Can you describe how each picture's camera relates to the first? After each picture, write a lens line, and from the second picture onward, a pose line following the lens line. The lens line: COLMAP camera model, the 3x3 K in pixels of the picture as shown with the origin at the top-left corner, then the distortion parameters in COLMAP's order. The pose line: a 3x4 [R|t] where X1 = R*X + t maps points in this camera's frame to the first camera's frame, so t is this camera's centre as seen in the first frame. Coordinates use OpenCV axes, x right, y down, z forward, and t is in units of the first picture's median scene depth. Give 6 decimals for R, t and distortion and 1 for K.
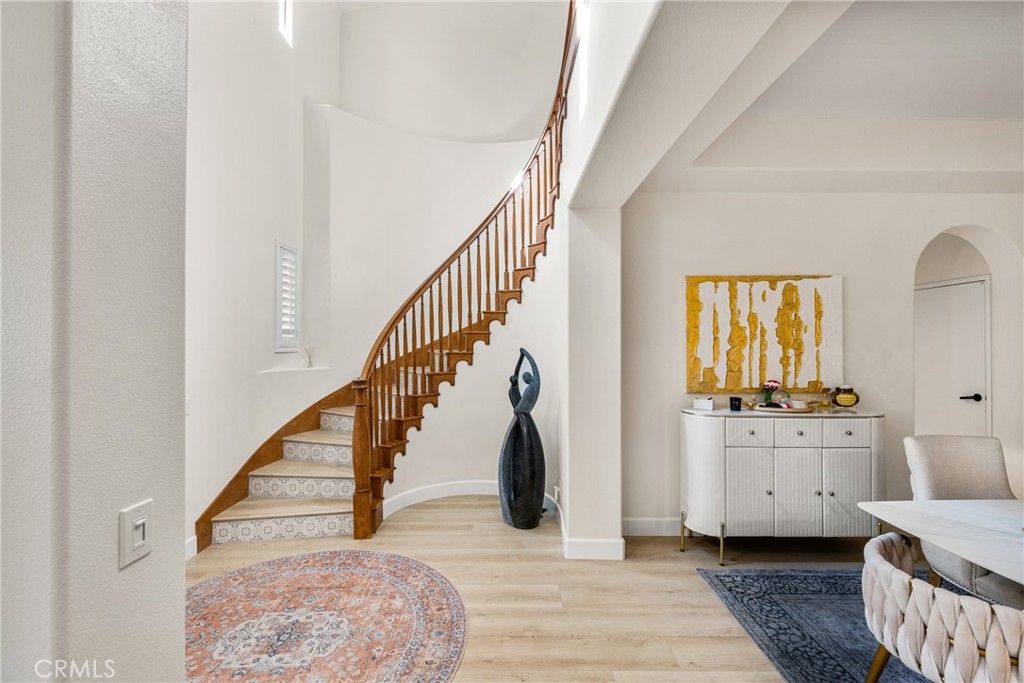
lens RADIAL K [[433.7, 0, 512.0], [0, 433.7, 341.5], [0, 0, 1]] dist [0.000594, 0.000099]
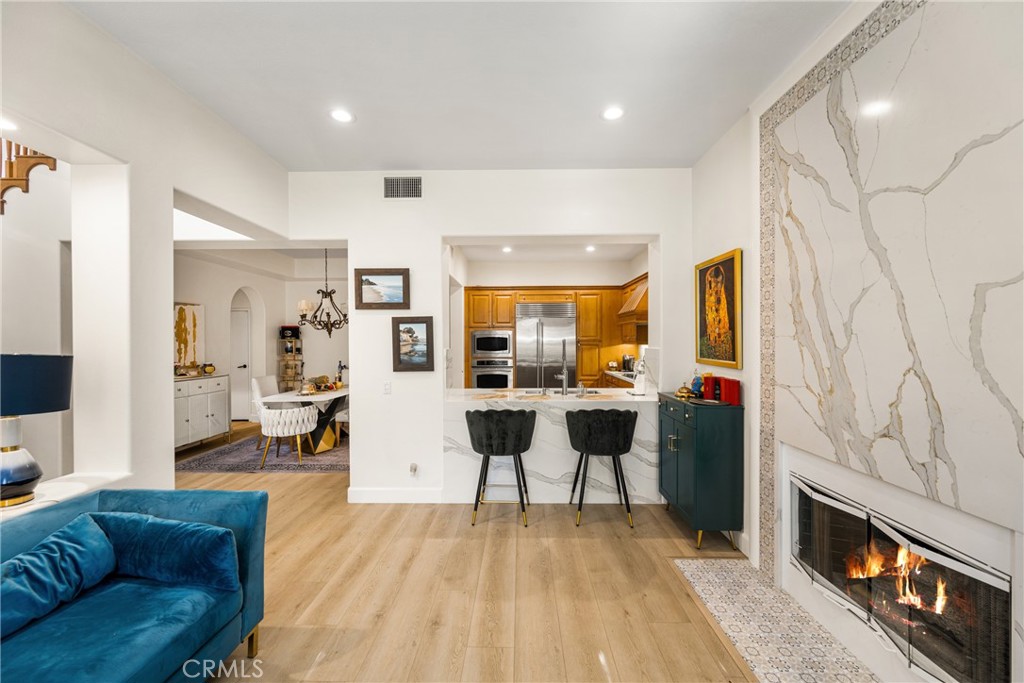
lens RADIAL K [[407.4, 0, 512.0], [0, 407.4, 341.5], [0, 0, 1]] dist [-0.002111, -0.000100]
pose [[0.028443, -0.005591, 0.999580, -0.985040], [-0.003725, 0.999977, 0.005699, -0.007950], [-0.999588, -0.003885, 0.028421, -0.397739]]
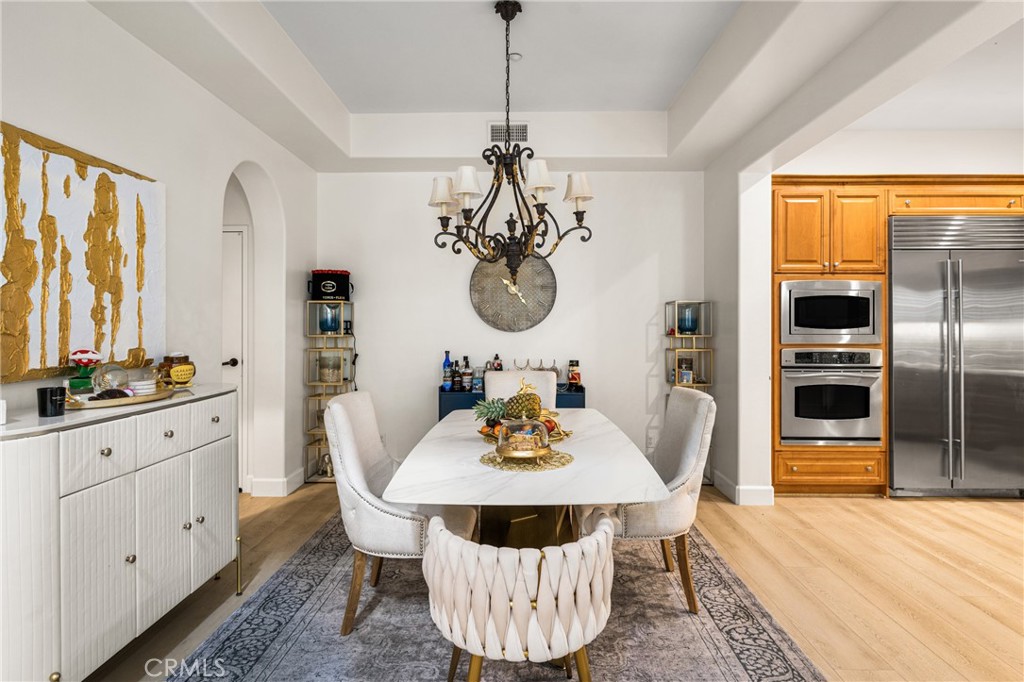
lens RADIAL K [[558.4, 0, 513.2], [0, 558.4, 323.2], [0, 0, 1]] dist [0.000427, -0.000654]
pose [[0.028779, 0.002227, 0.999583, -0.060258], [-0.009551, 0.999952, -0.001953, 0.052870], [-0.999540, -0.009491, 0.028799, 0.456128]]
